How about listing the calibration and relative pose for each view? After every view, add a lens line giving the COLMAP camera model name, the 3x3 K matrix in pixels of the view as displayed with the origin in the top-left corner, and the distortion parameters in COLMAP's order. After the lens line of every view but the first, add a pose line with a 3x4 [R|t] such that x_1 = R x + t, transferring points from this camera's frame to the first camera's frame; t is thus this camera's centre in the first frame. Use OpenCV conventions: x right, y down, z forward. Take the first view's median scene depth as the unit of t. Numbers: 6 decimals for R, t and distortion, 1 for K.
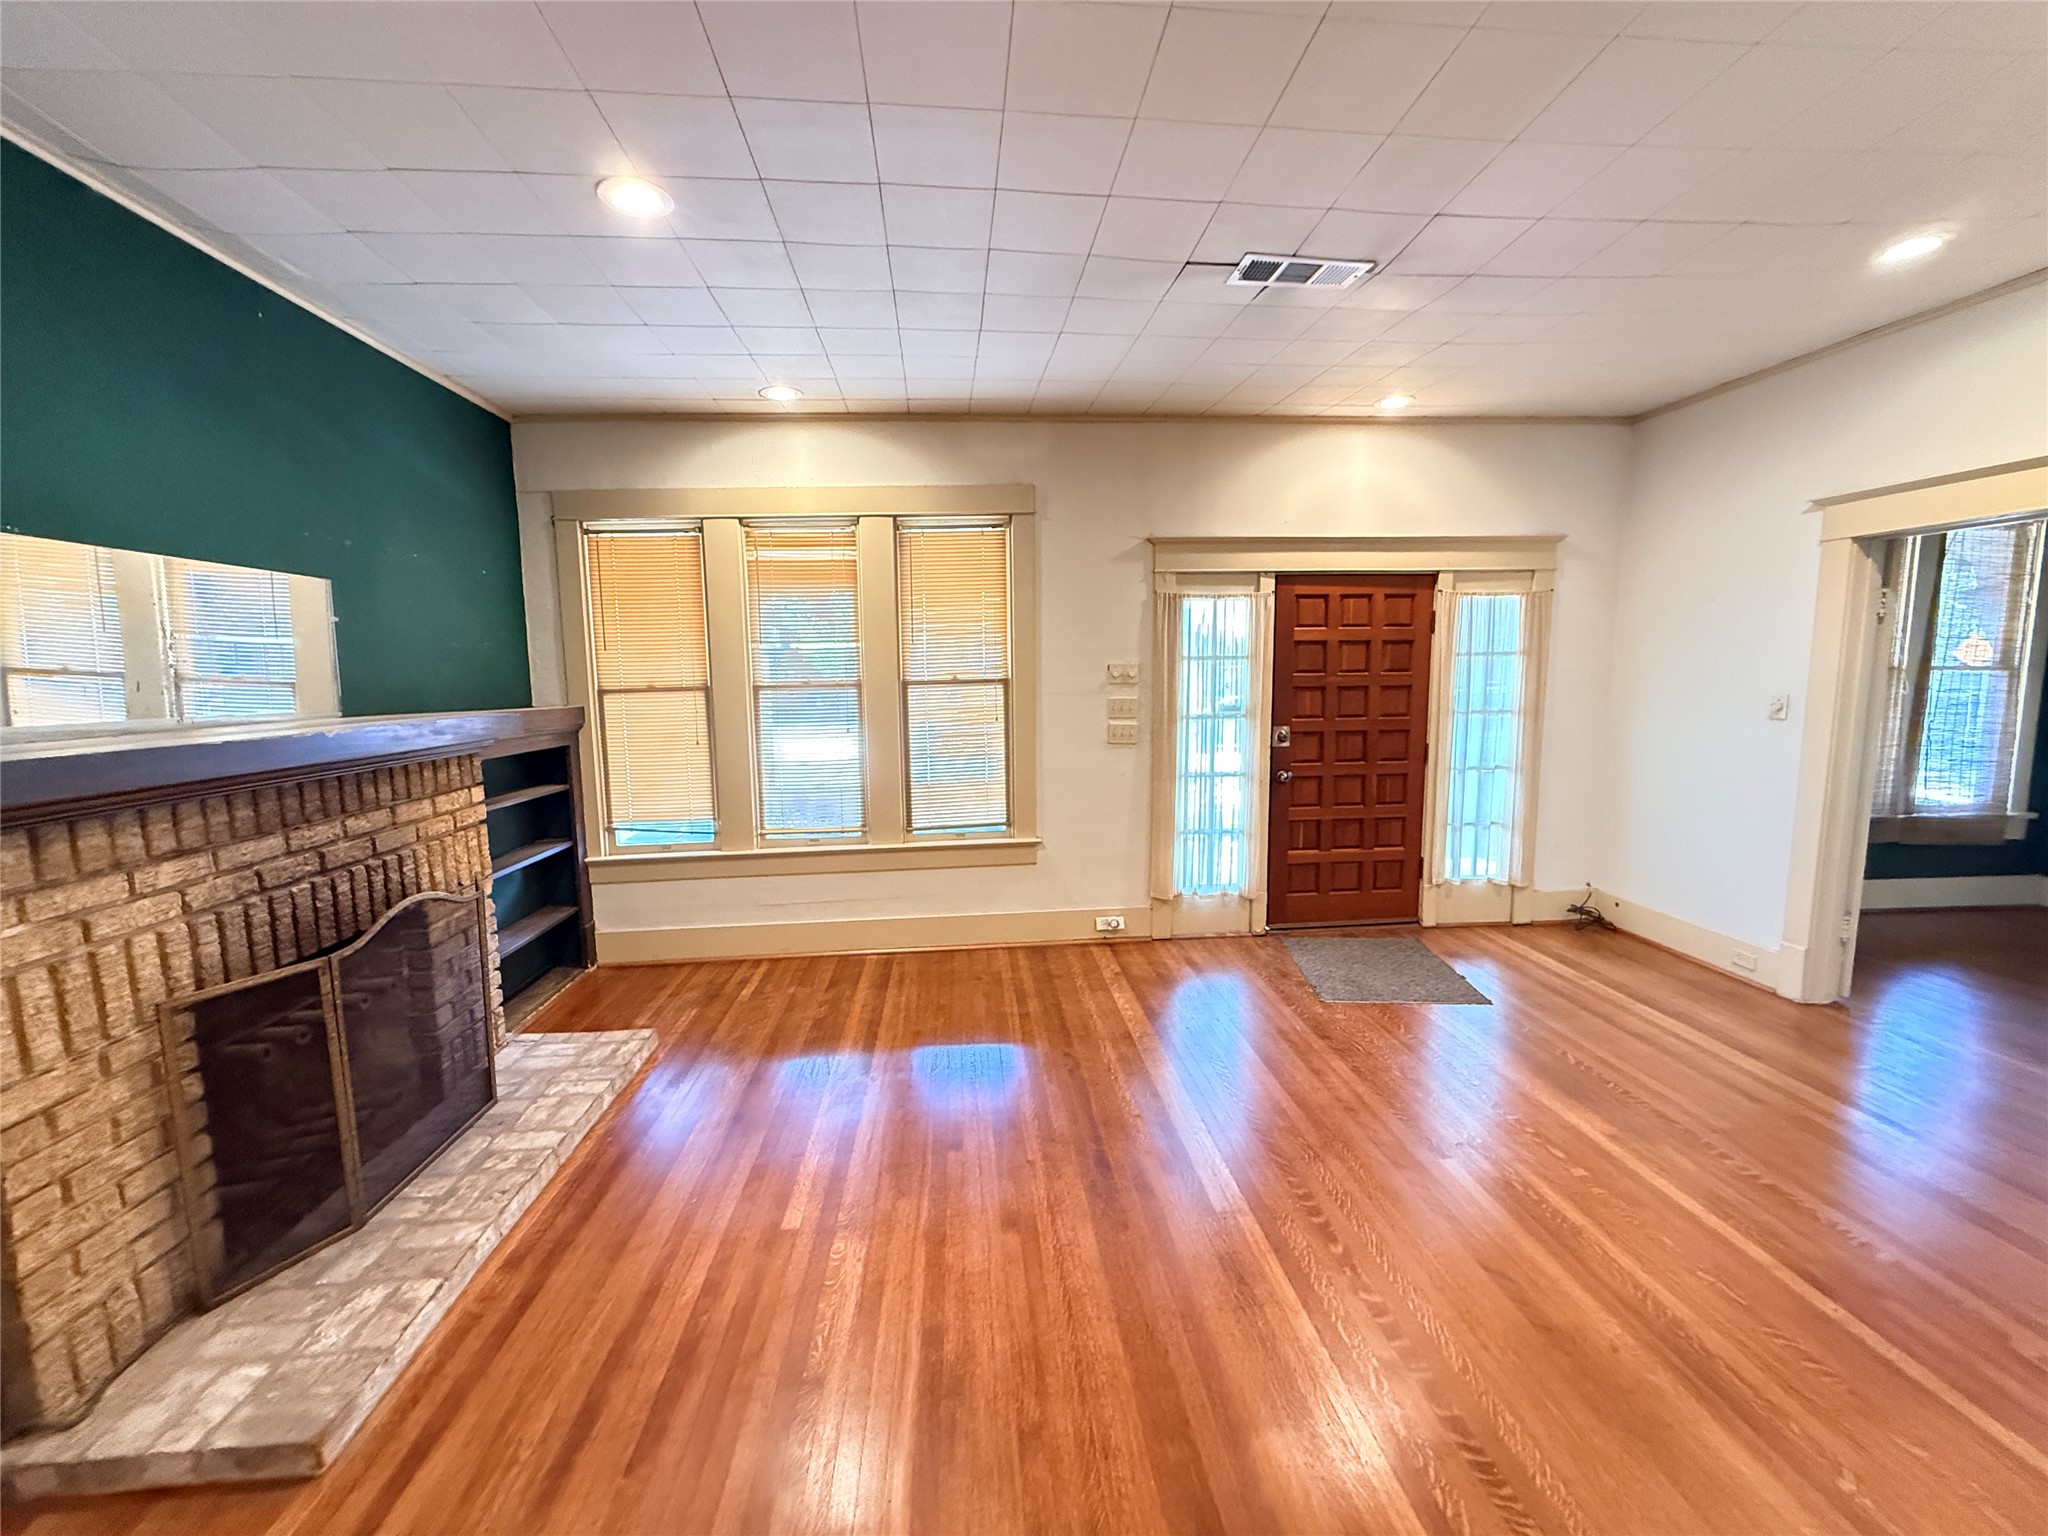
lens RADIAL K [[817.1, 0, 1015.4], [0, 817.1, 767.2], [0, 0, 1]] dist [-0.001174, 0.000035]
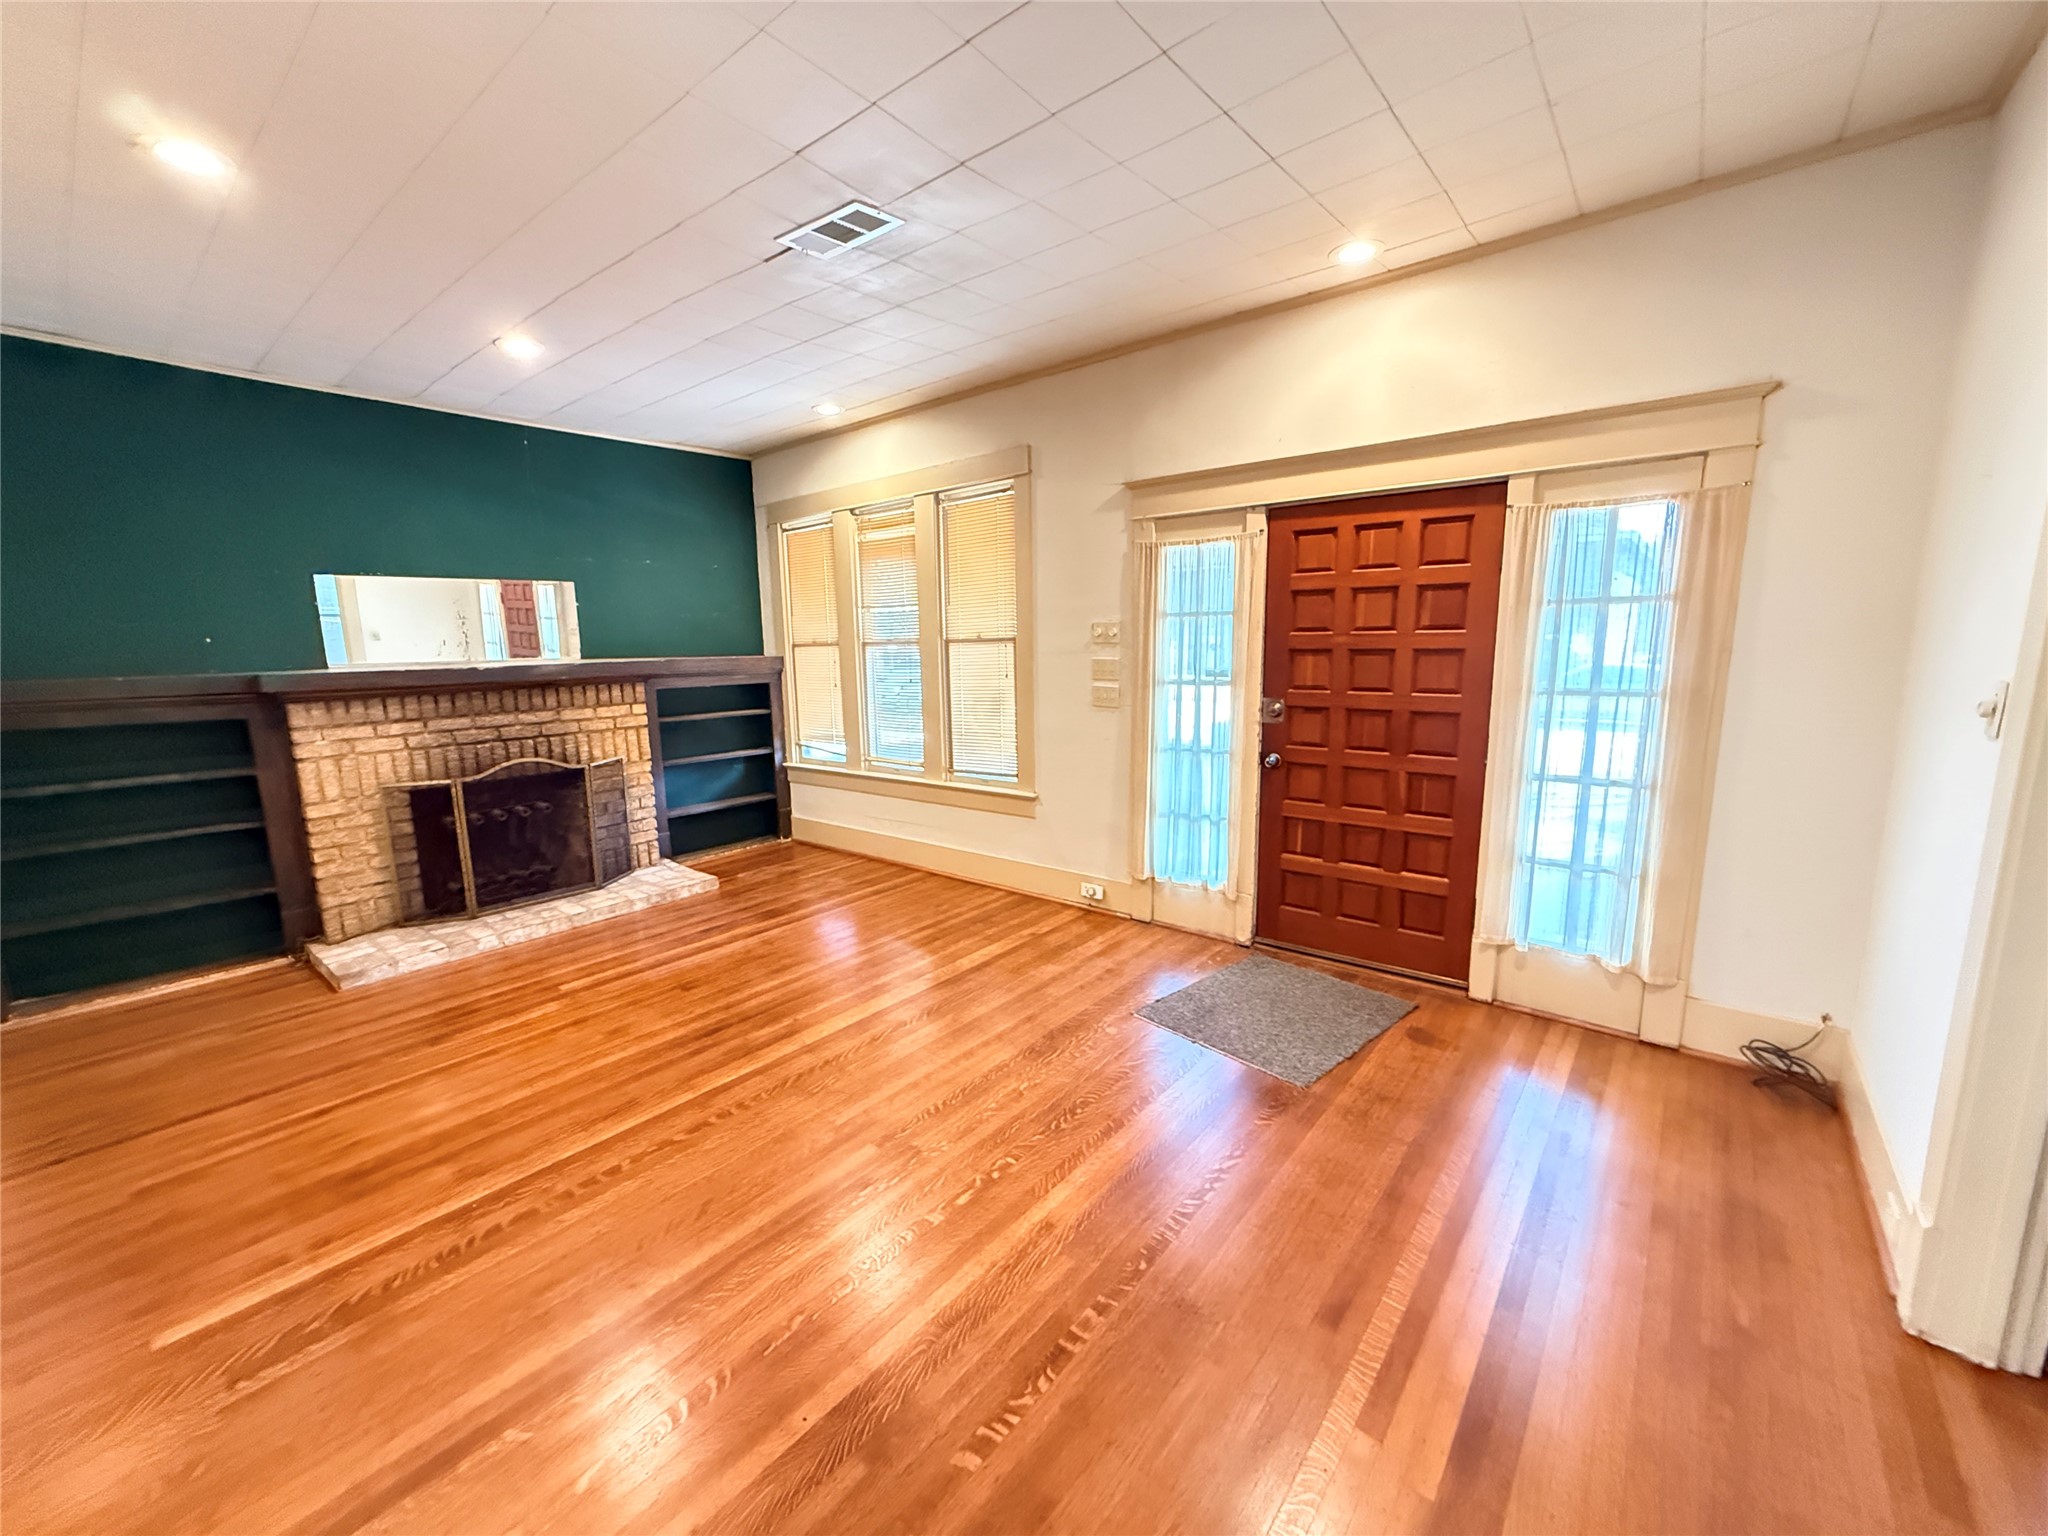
lens RADIAL K [[817.1, 0, 1012.8], [0, 817.1, 766.3], [0, 0, 1]] dist [-0.001174, 0.000035]
pose [[0.713556, 0.113258, -0.691383, 0.731855], [-0.072667, 0.993489, 0.087749, -0.036209], [0.696820, -0.012373, 0.717140, 0.248888]]
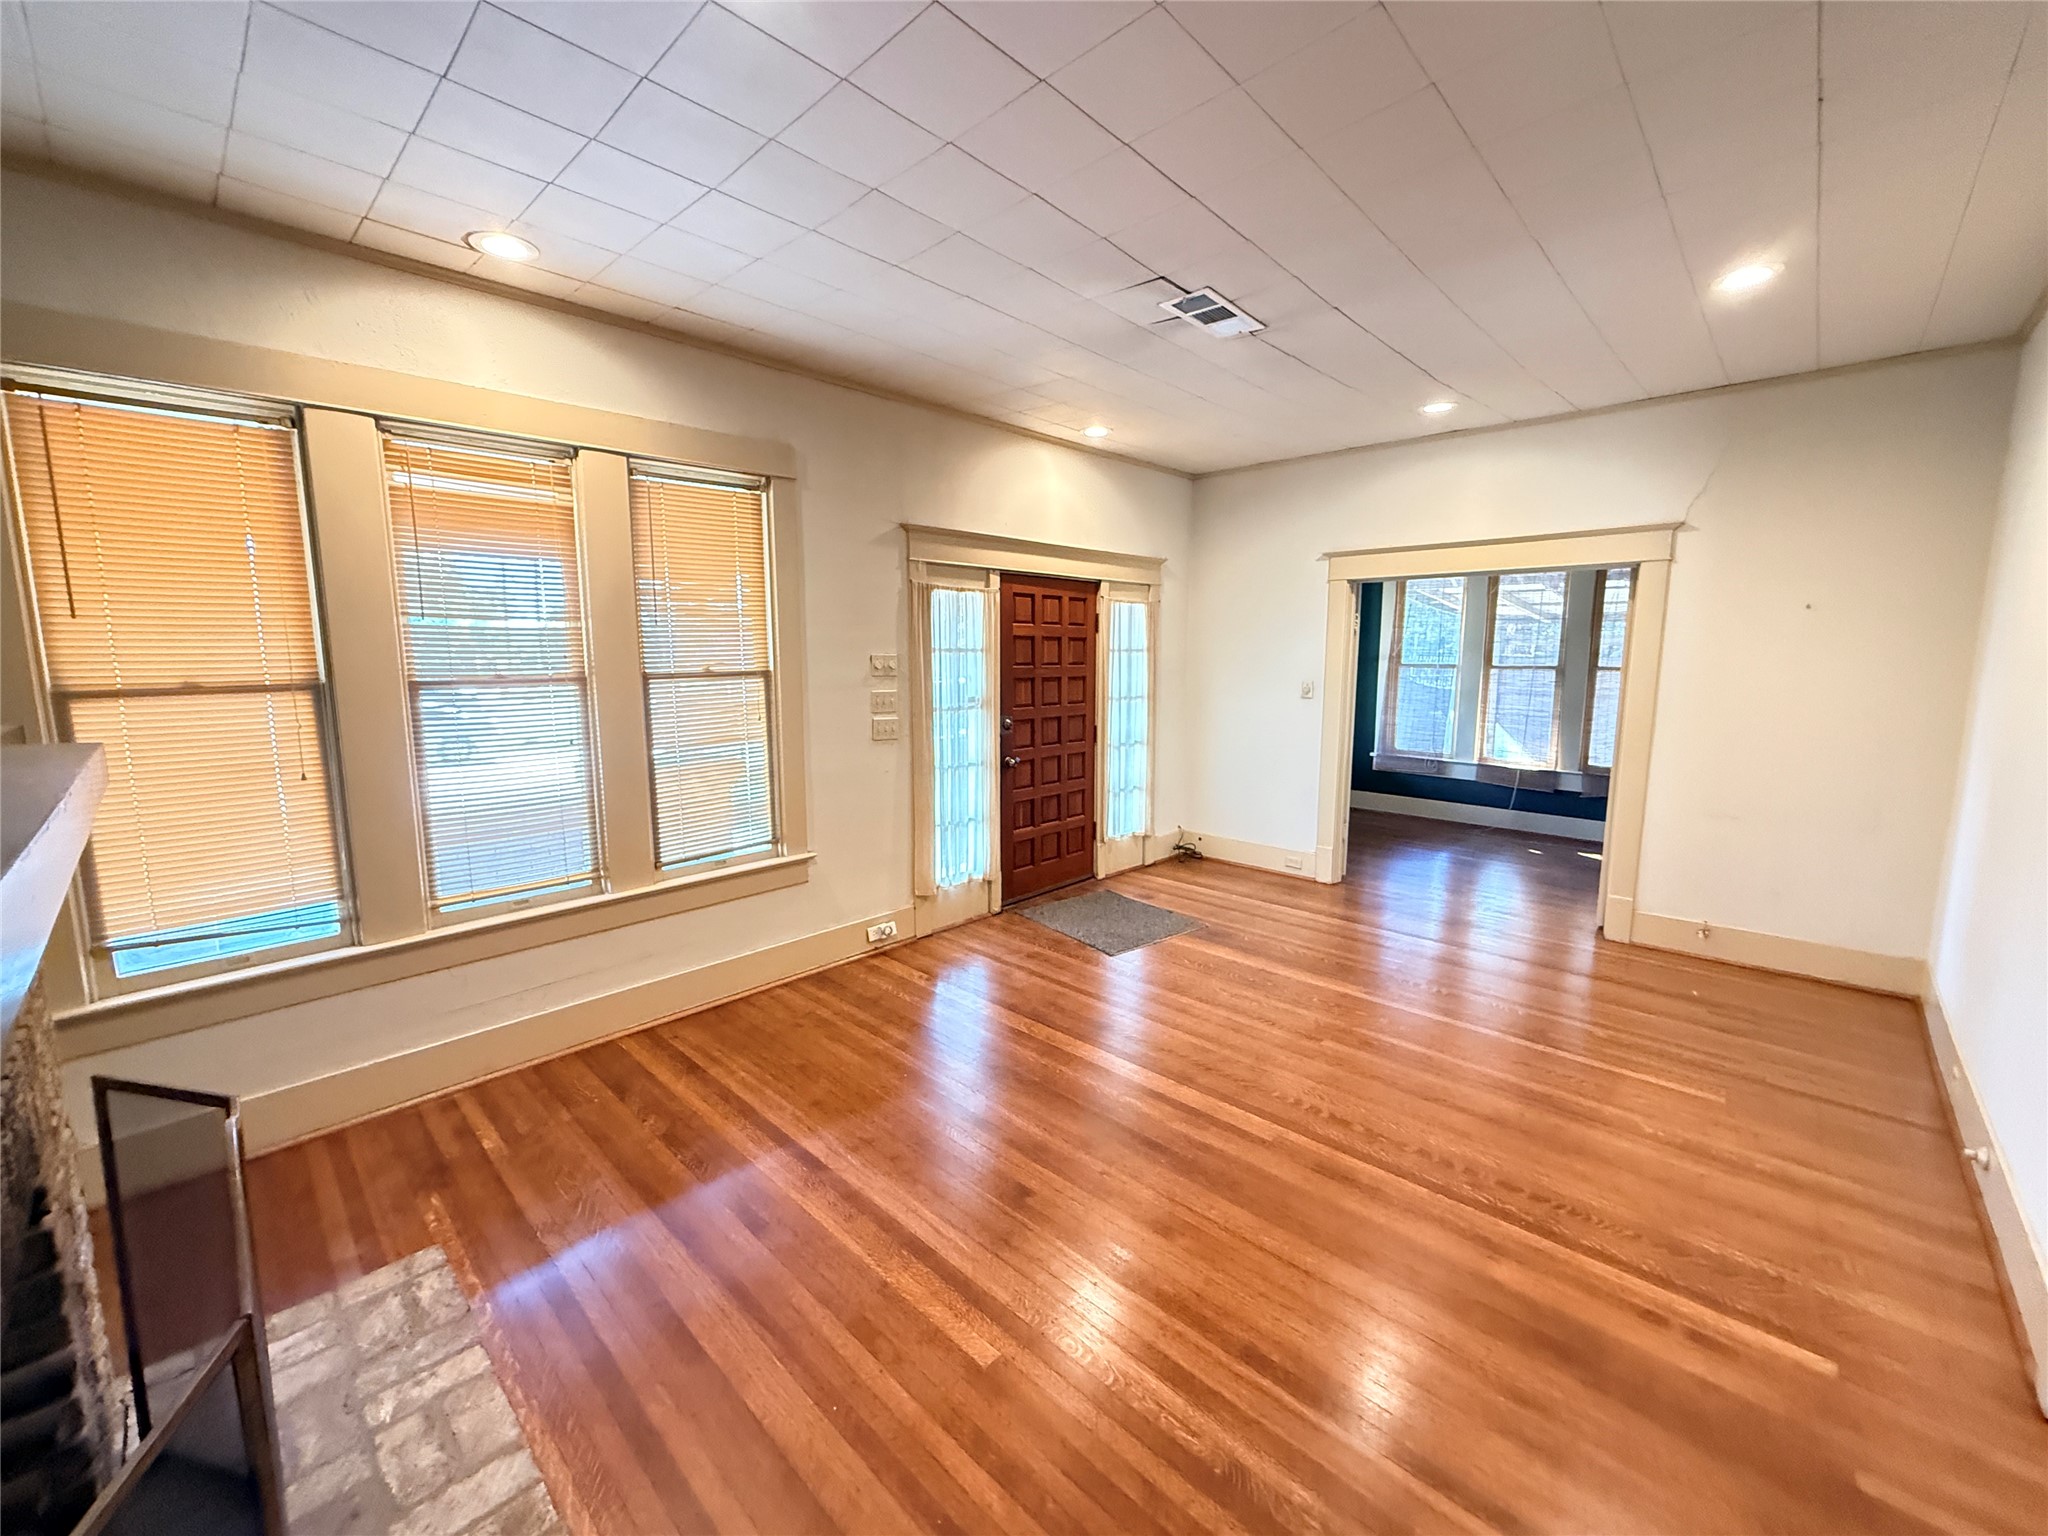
lens RADIAL K [[817.1, 0, 1016.6], [0, 817.1, 766.7], [0, 0, 1]] dist [-0.001174, 0.000035]
pose [[0.750497, -0.077310, 0.656336, -0.384123], [0.071081, 0.996816, 0.036136, -0.021534], [-0.657040, 0.019534, 0.753603, 0.194036]]
